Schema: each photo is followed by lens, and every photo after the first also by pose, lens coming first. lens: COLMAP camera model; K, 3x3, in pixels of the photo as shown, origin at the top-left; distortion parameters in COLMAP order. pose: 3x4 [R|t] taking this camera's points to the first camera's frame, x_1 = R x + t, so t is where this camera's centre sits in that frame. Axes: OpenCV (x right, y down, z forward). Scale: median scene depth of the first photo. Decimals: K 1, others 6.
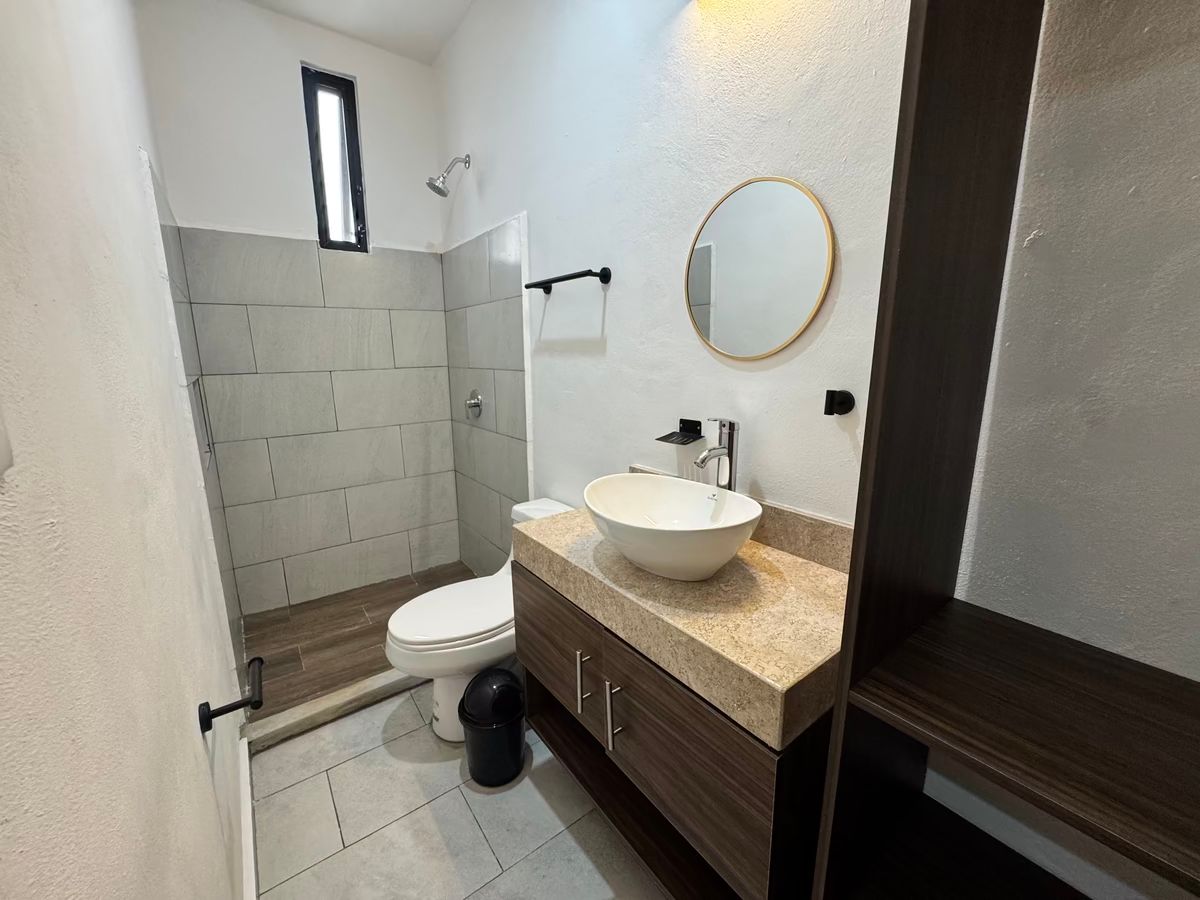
lens RADIAL K [[479.7, 0, 599.5], [0, 479.7, 448.8], [0, 0, 1]] dist [-0.002342, -0.000353]
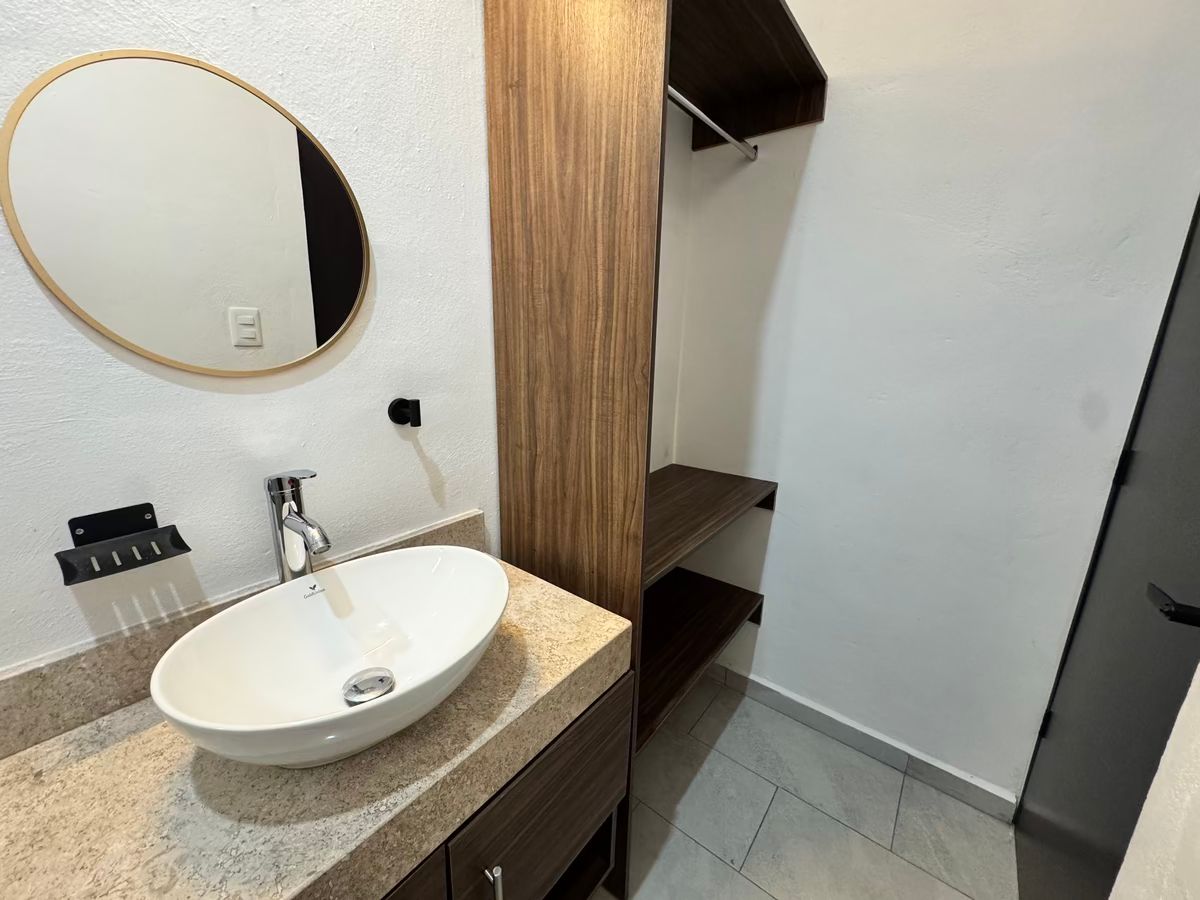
lens RADIAL K [[479.7, 0, 599.5], [0, 479.7, 448.8], [0, 0, 1]] dist [-0.002342, -0.000353]
pose [[-0.257407, -0.233019, 0.937787, -0.502712], [0.172722, 0.943765, 0.281914, -0.231984], [-0.950741, 0.234543, -0.202684, 0.865577]]
